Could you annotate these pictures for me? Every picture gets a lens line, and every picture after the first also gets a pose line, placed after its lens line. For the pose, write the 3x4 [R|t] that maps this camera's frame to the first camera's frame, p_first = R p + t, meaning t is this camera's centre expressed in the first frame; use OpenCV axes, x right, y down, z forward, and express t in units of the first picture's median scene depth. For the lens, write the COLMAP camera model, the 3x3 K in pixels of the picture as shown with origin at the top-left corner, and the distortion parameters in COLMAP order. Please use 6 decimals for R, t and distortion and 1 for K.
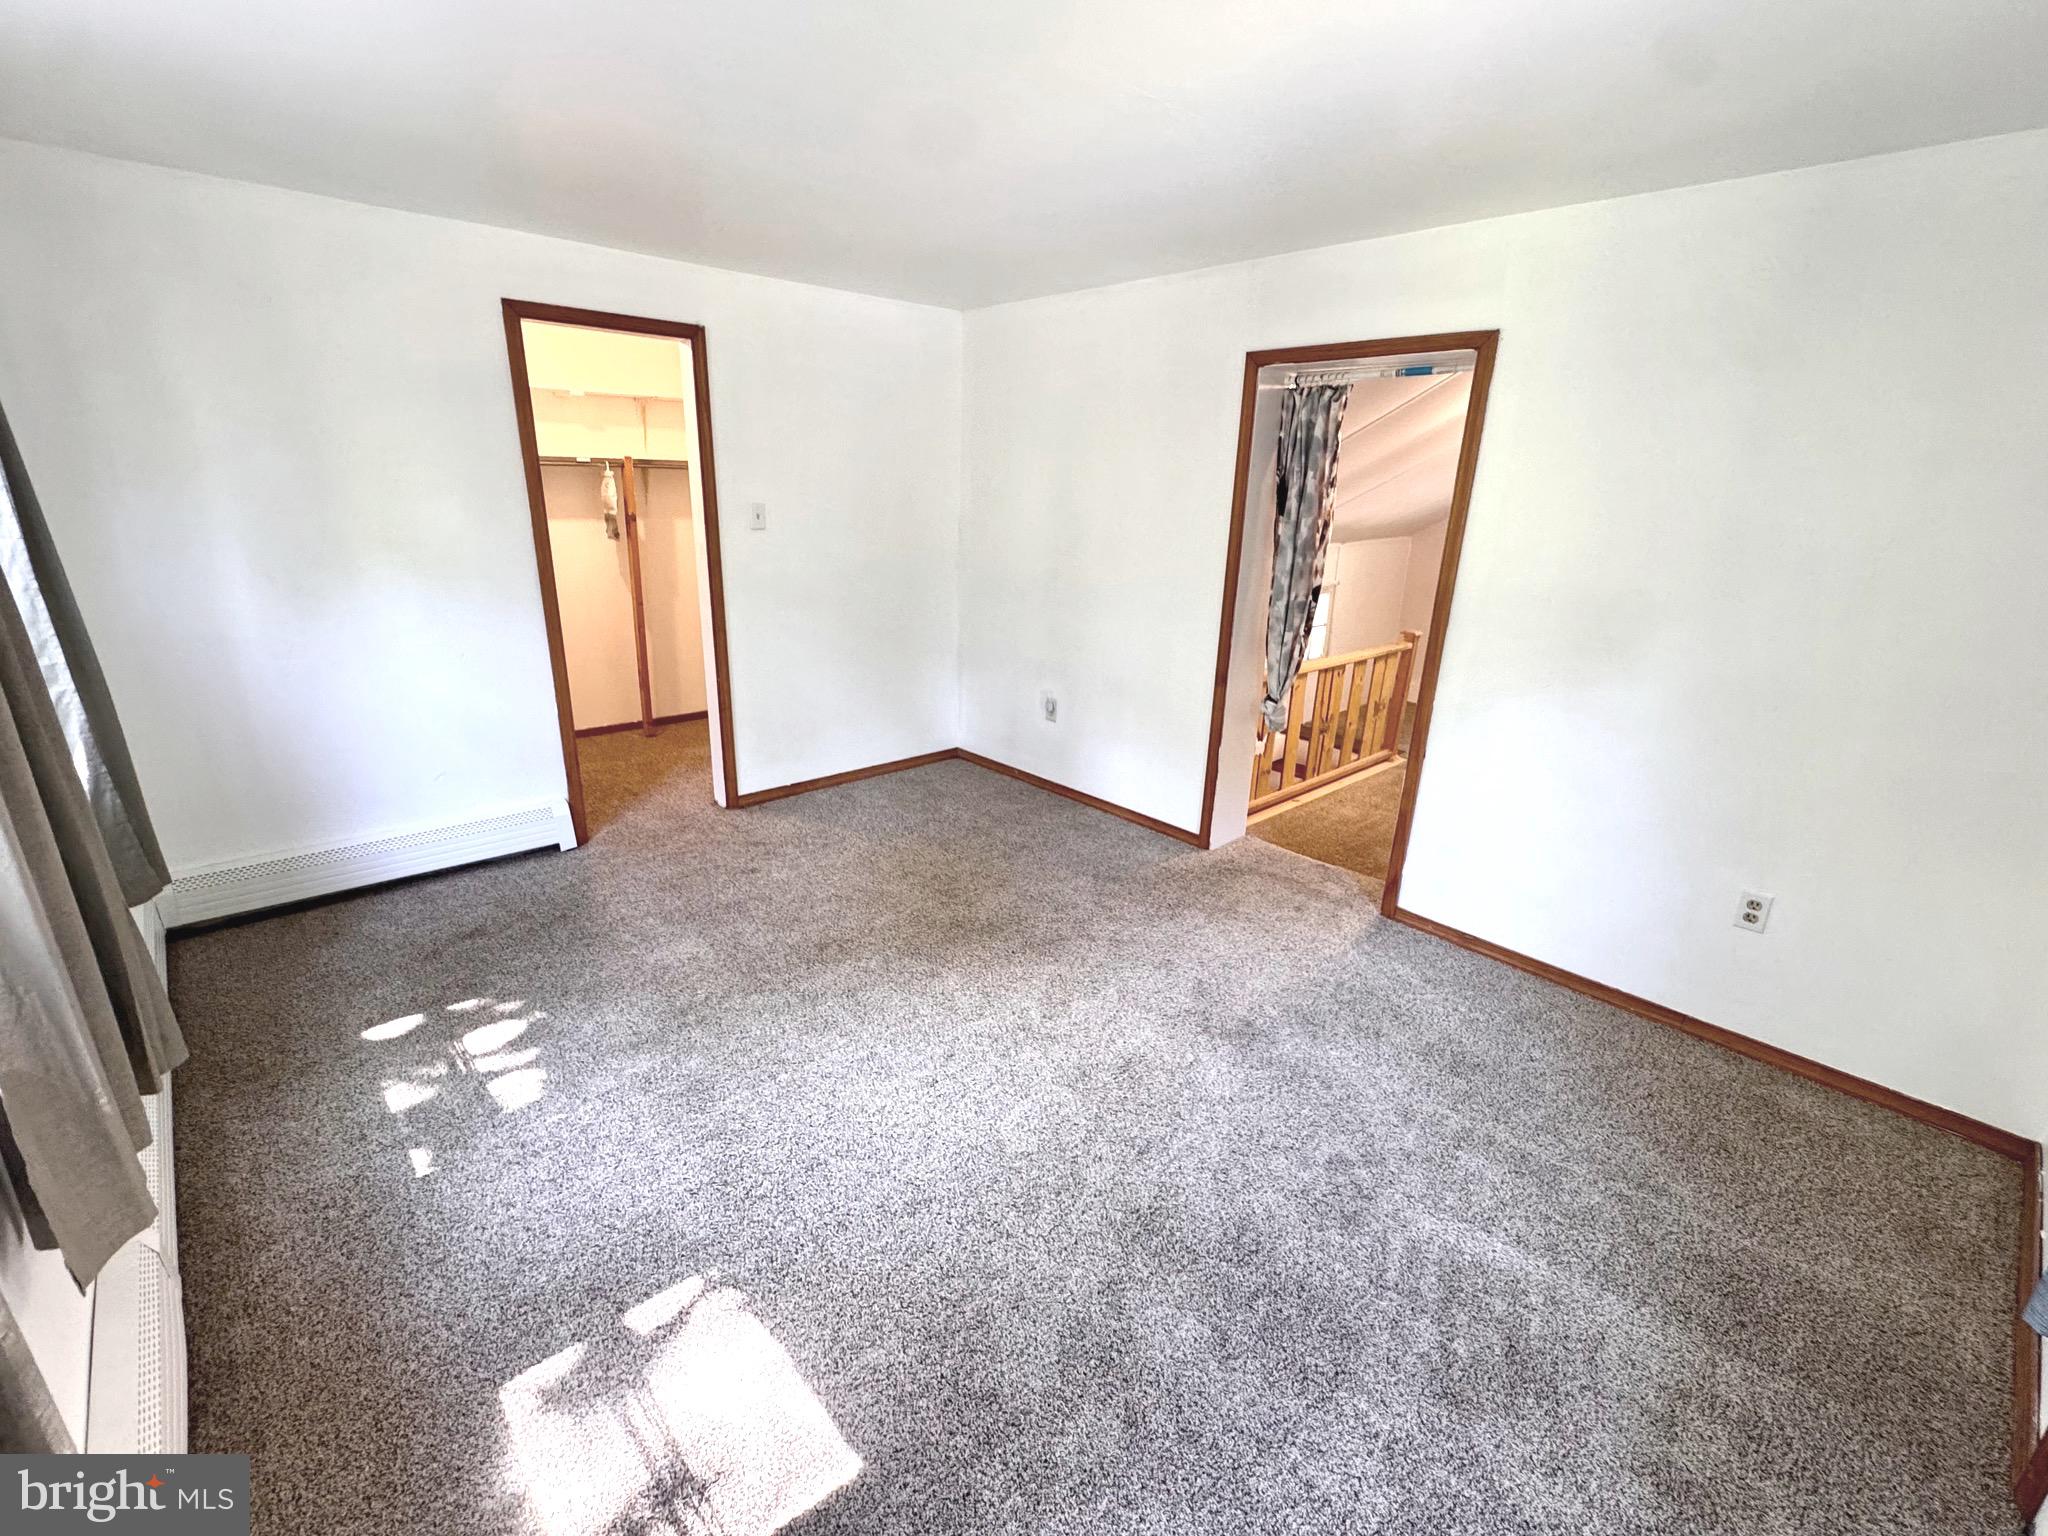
lens RADIAL K [[893.1, 0, 1019.2], [0, 893.1, 775.7], [0, 0, 1]] dist [0.000651, 0.000129]
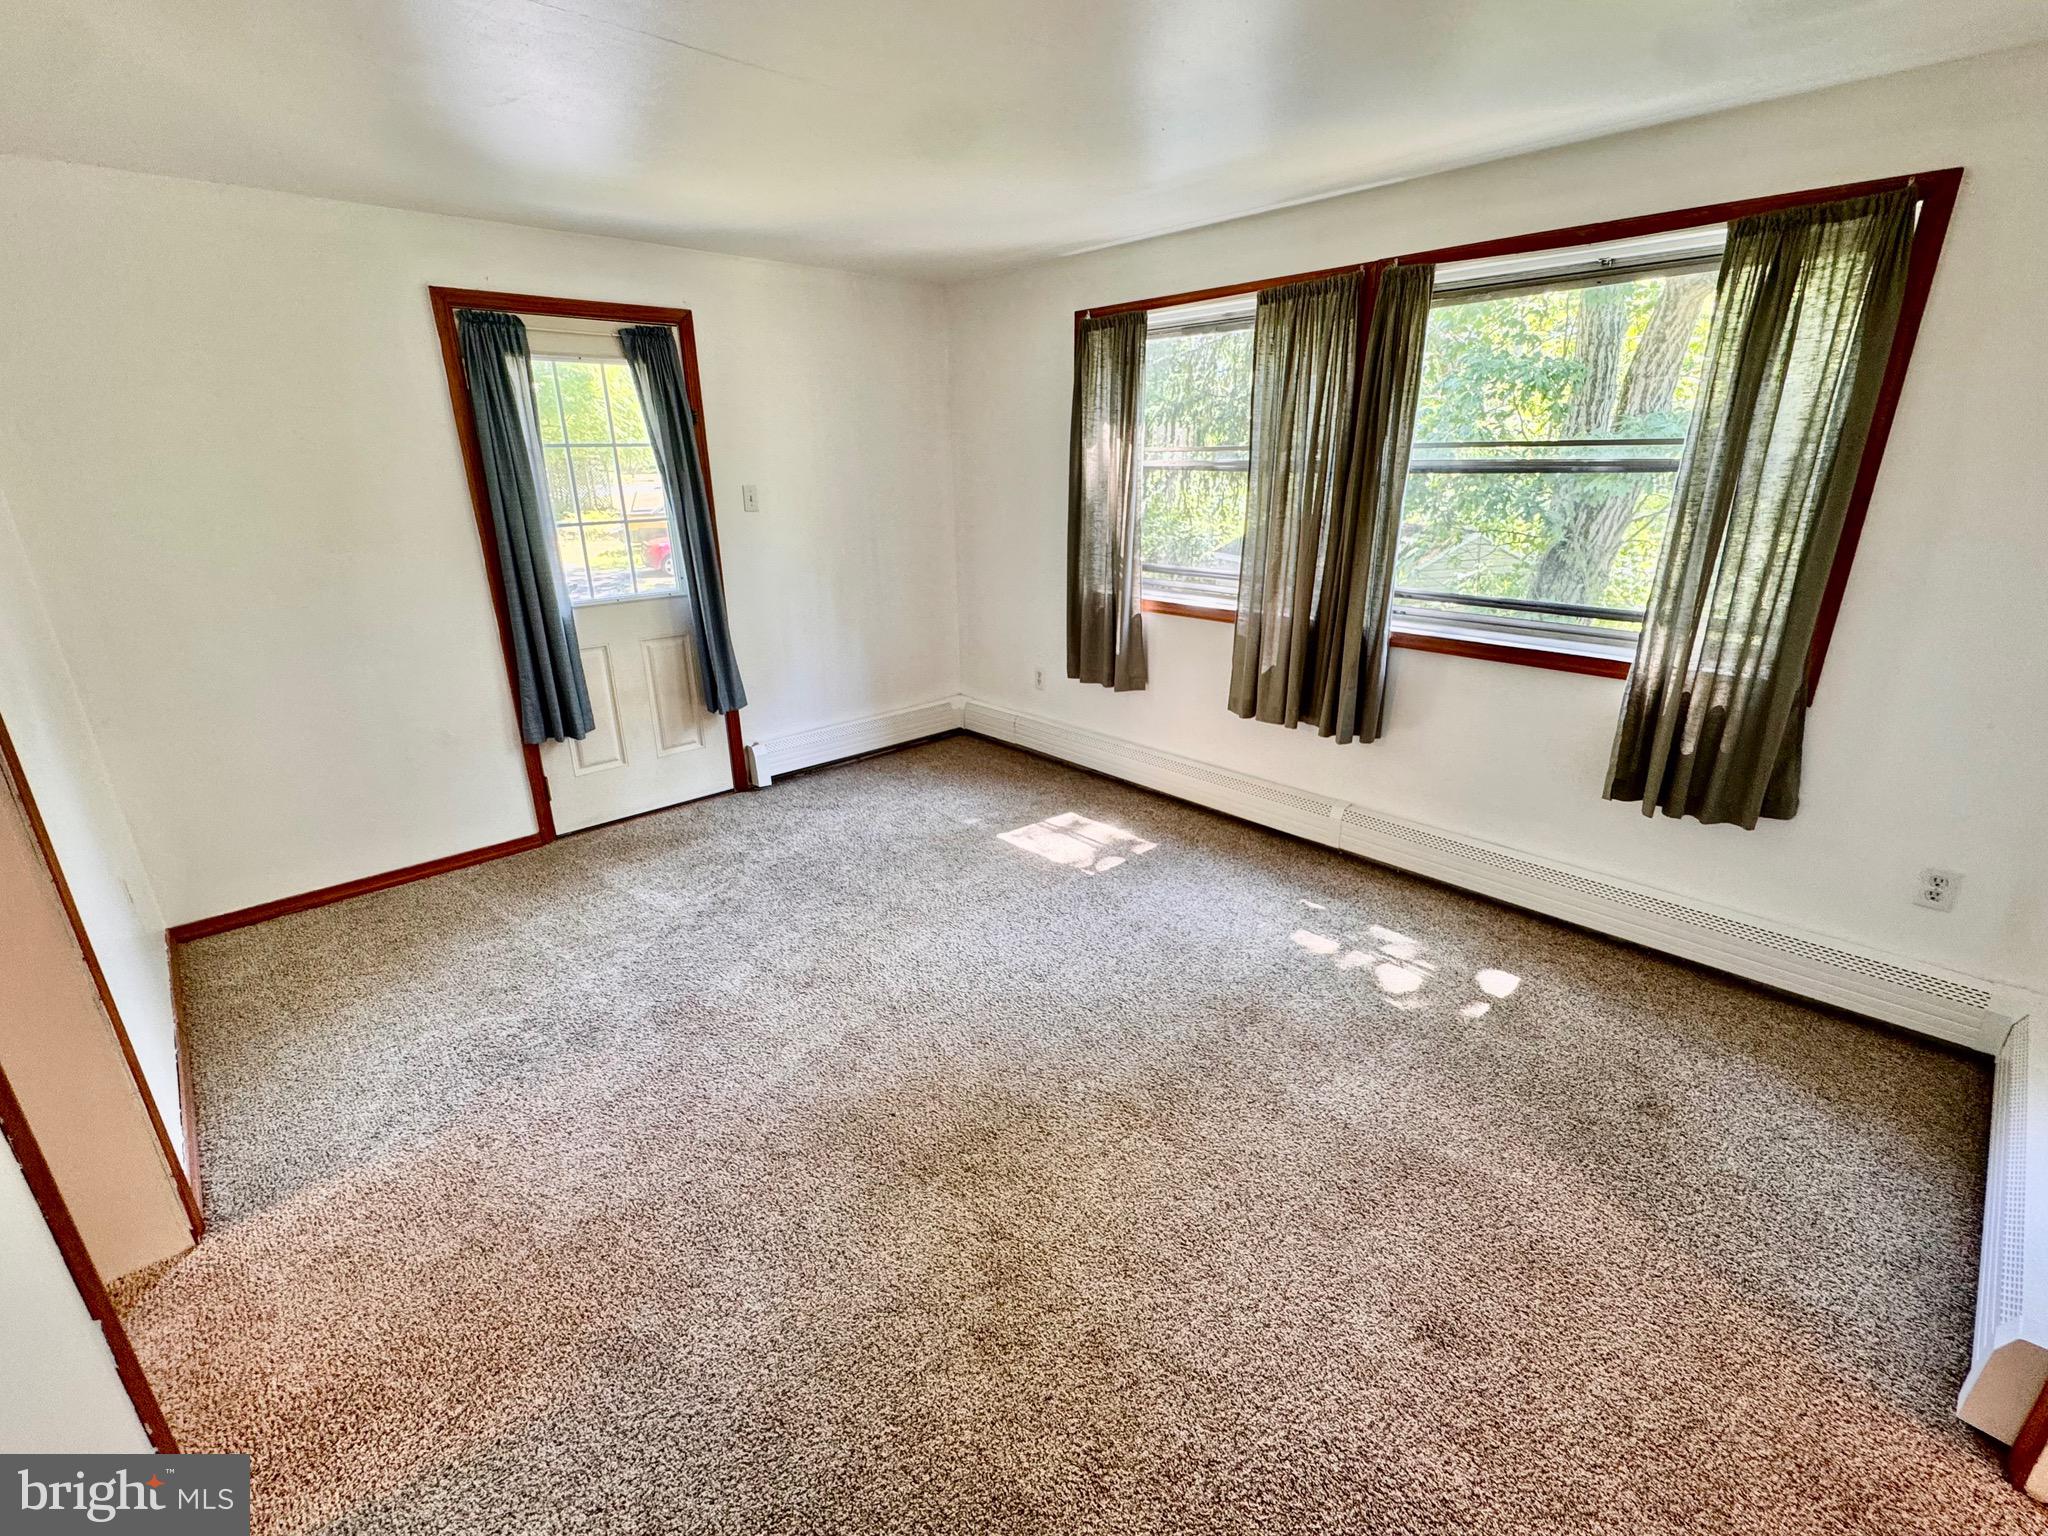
lens RADIAL K [[893.1, 0, 1020.4], [0, 893.1, 771.6], [0, 0, 1]] dist [0.000651, 0.000129]
pose [[-0.999766, -0.013755, -0.016674, -0.117516], [-0.021148, 0.781963, 0.622966, -0.585015], [0.004470, 0.623173, -0.782071, 1.743668]]
